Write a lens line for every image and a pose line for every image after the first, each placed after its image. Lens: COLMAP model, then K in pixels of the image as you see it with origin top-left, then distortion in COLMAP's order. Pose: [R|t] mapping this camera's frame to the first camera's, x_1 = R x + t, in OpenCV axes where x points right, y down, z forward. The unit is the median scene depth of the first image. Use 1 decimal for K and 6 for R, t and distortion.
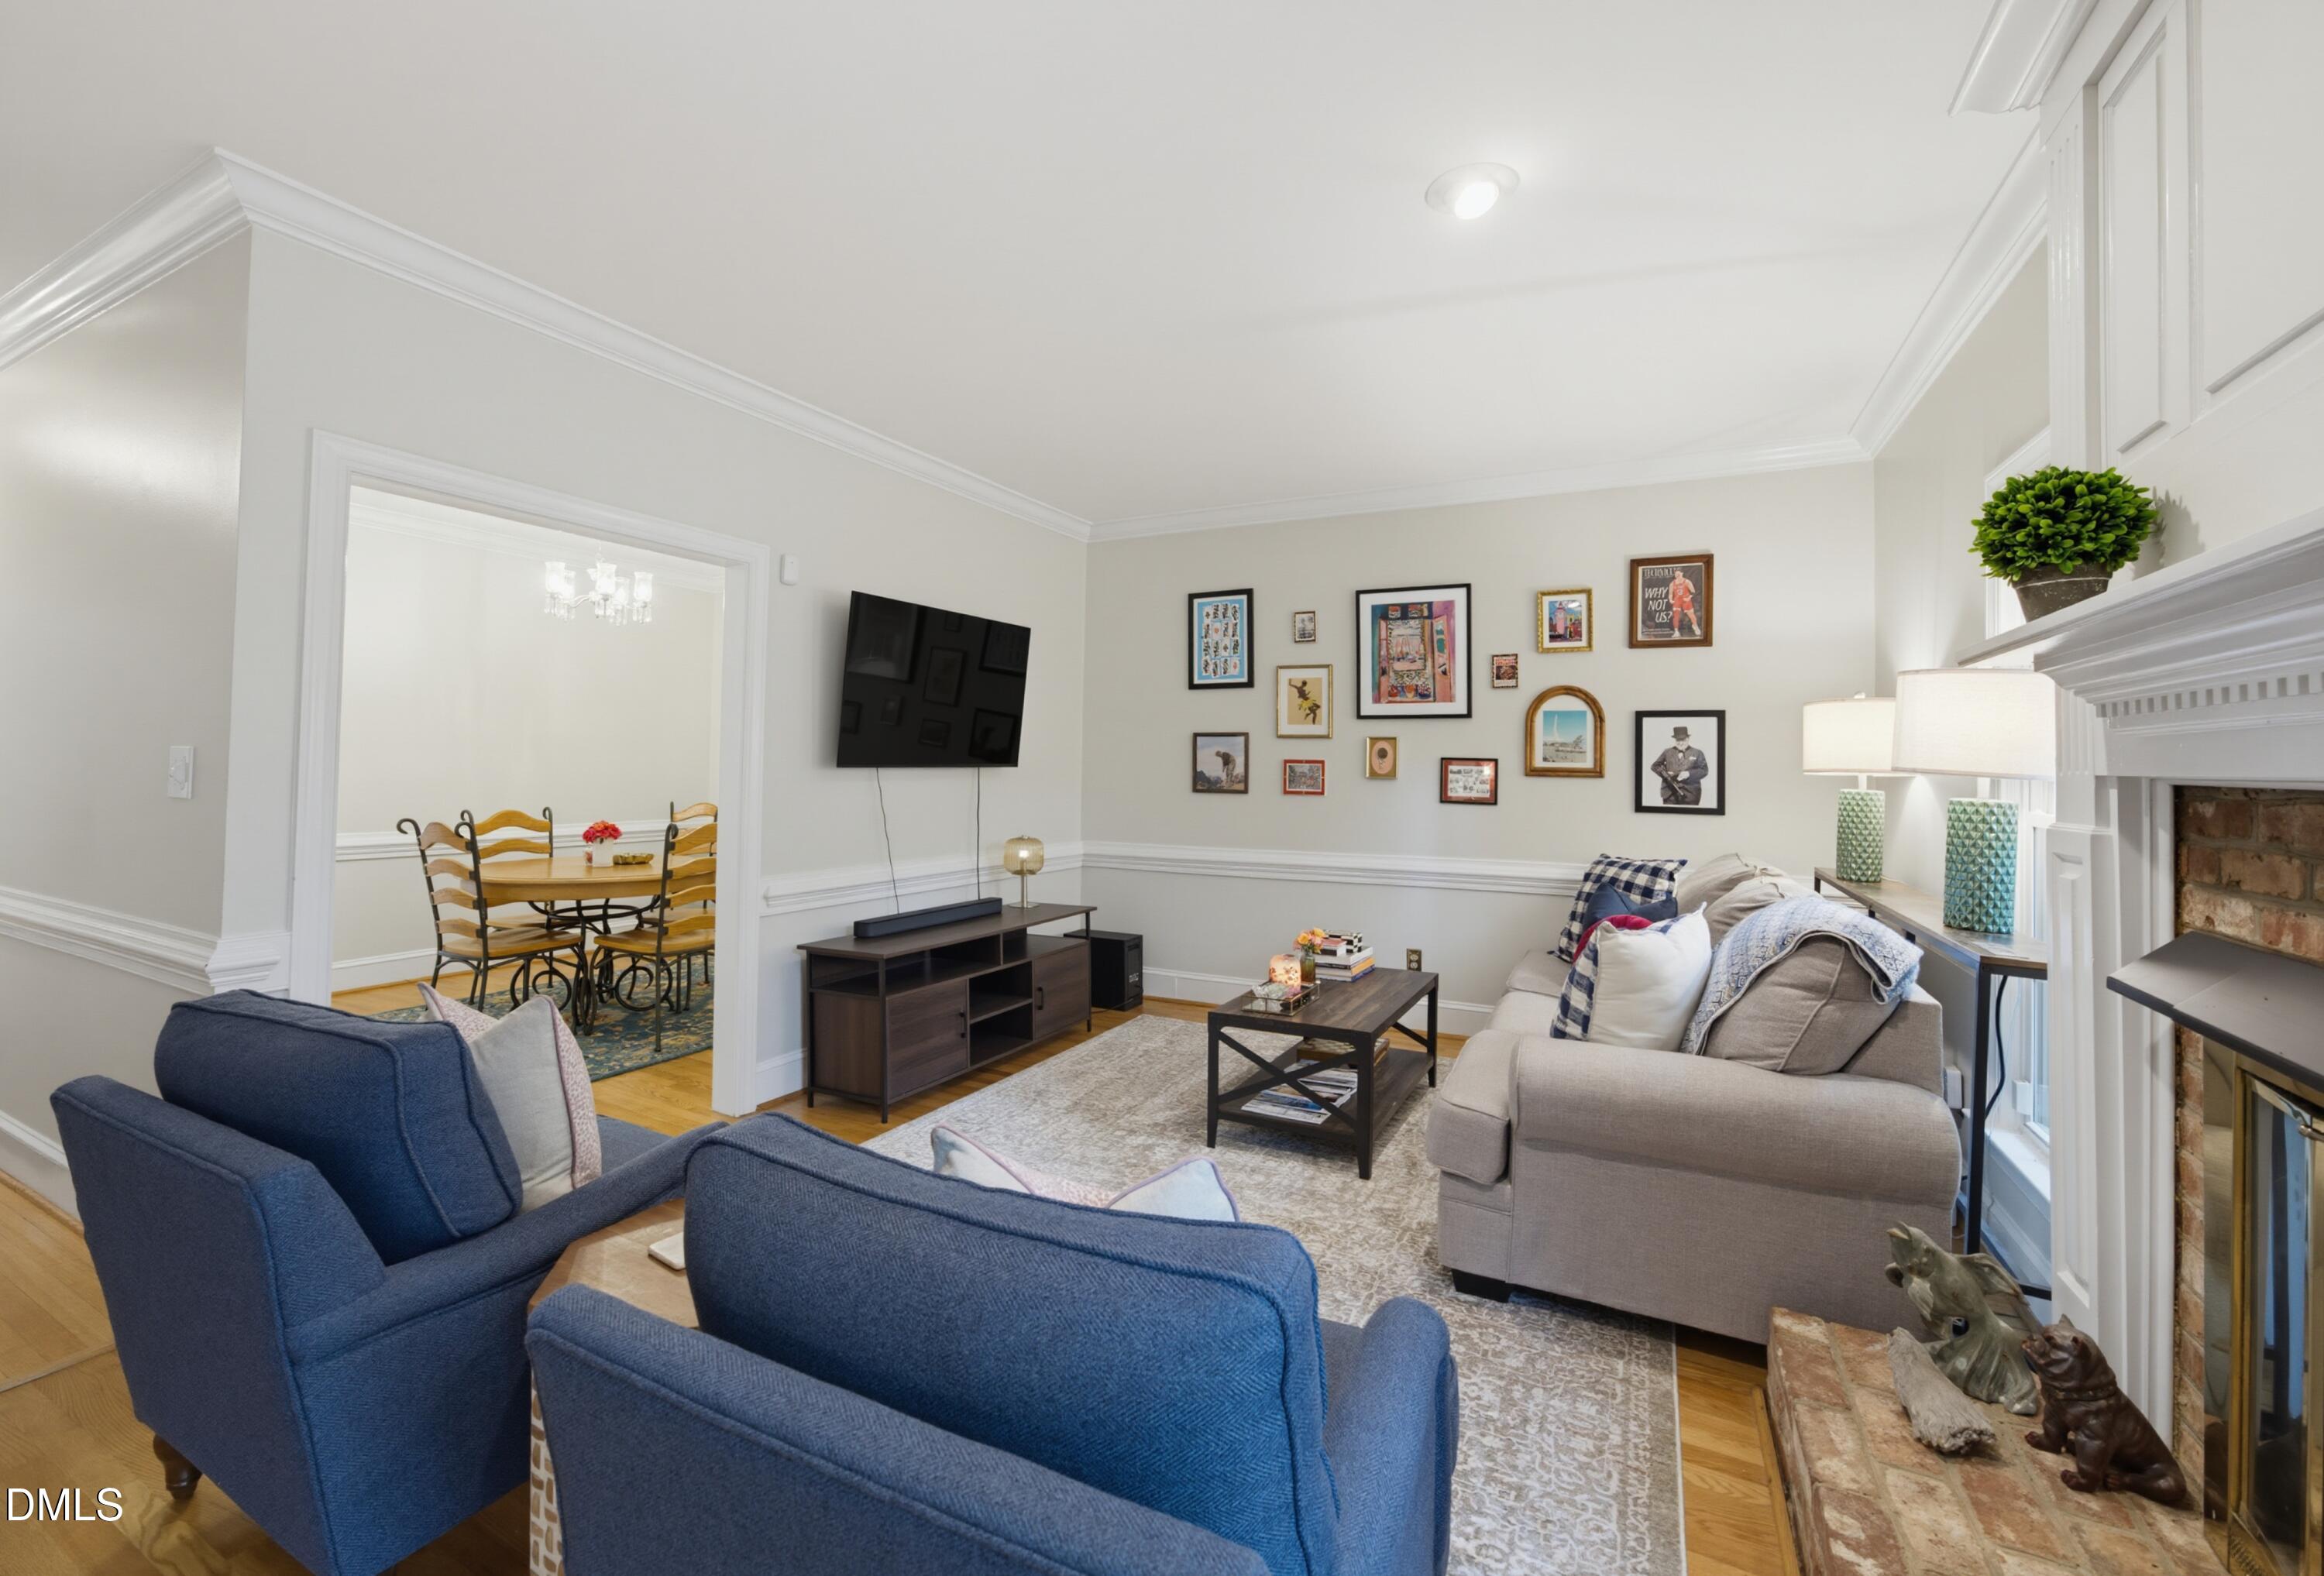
lens RADIAL K [[951.9, 0, 1157.8], [0, 951.9, 751.6], [0, 0, 1]] dist [-0.001317, 0.000009]
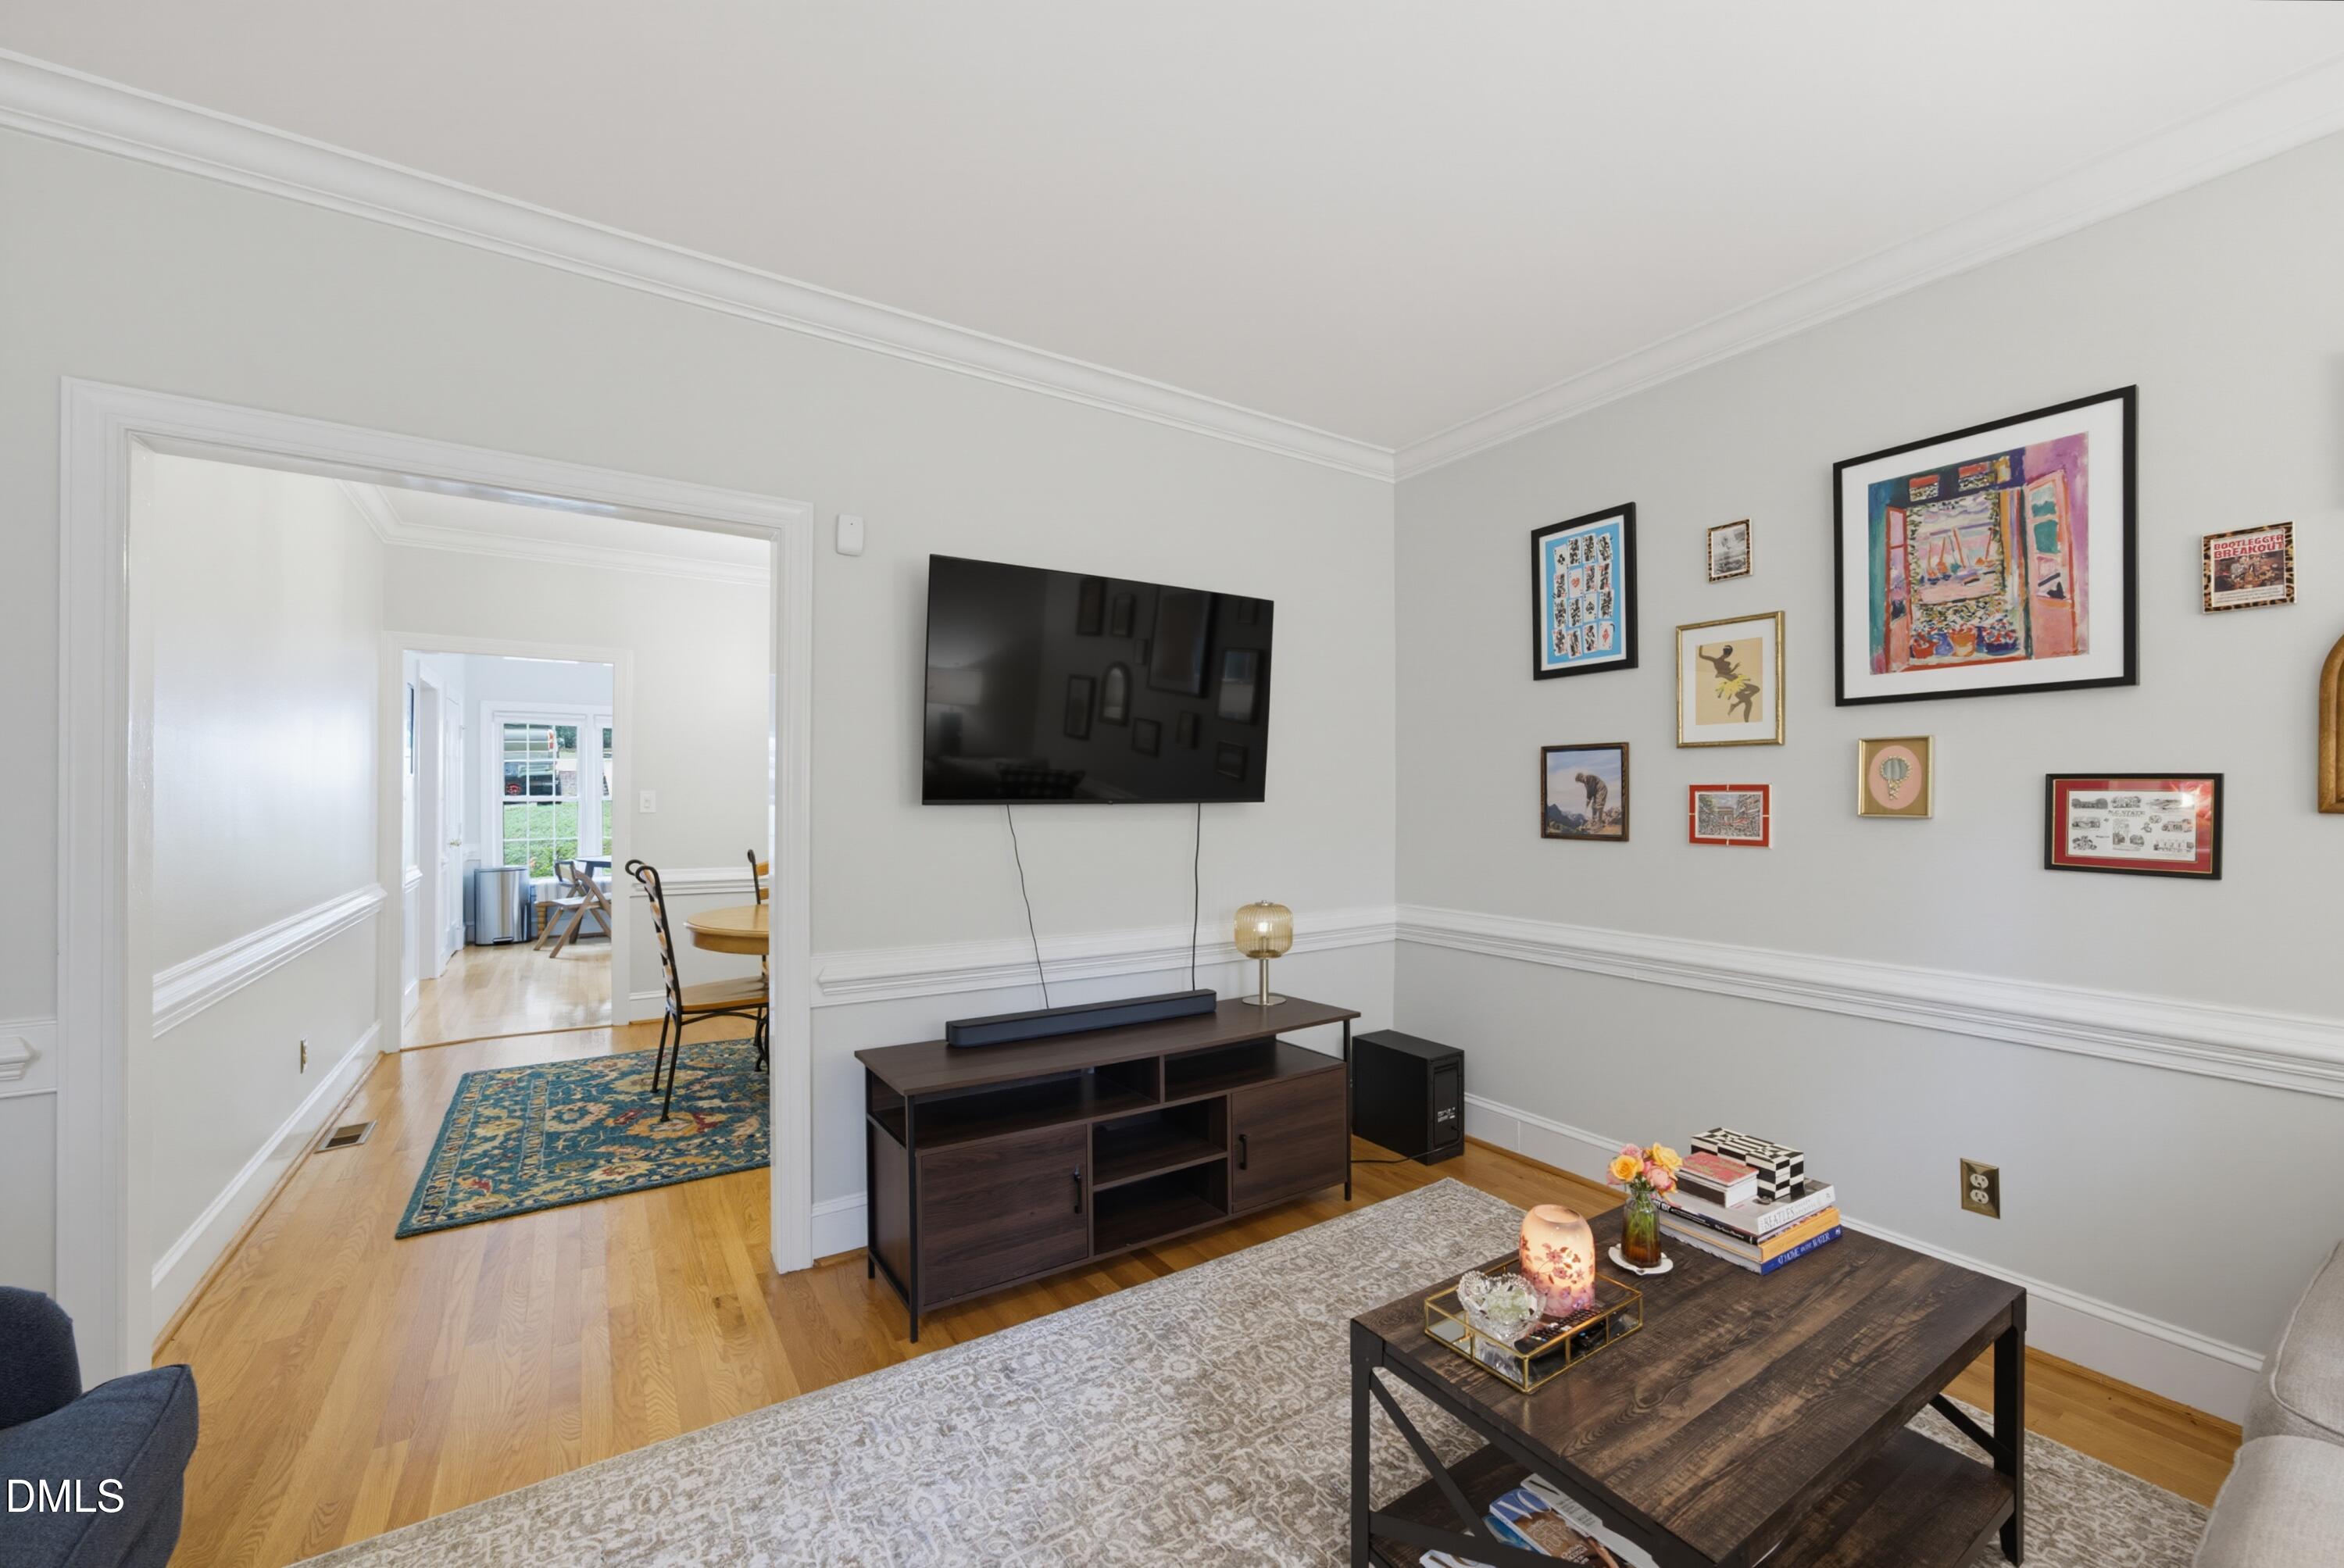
lens RADIAL K [[916.8, 0, 1186.6], [0, 916.8, 802.1], [0, 0, 1]] dist [0.000703, 0.009234]
pose [[0.880237, -0.011454, -0.474396, 0.135038], [0.019453, 0.999739, 0.011958, 0.006214], [0.474136, -0.019754, 0.880230, 0.382214]]
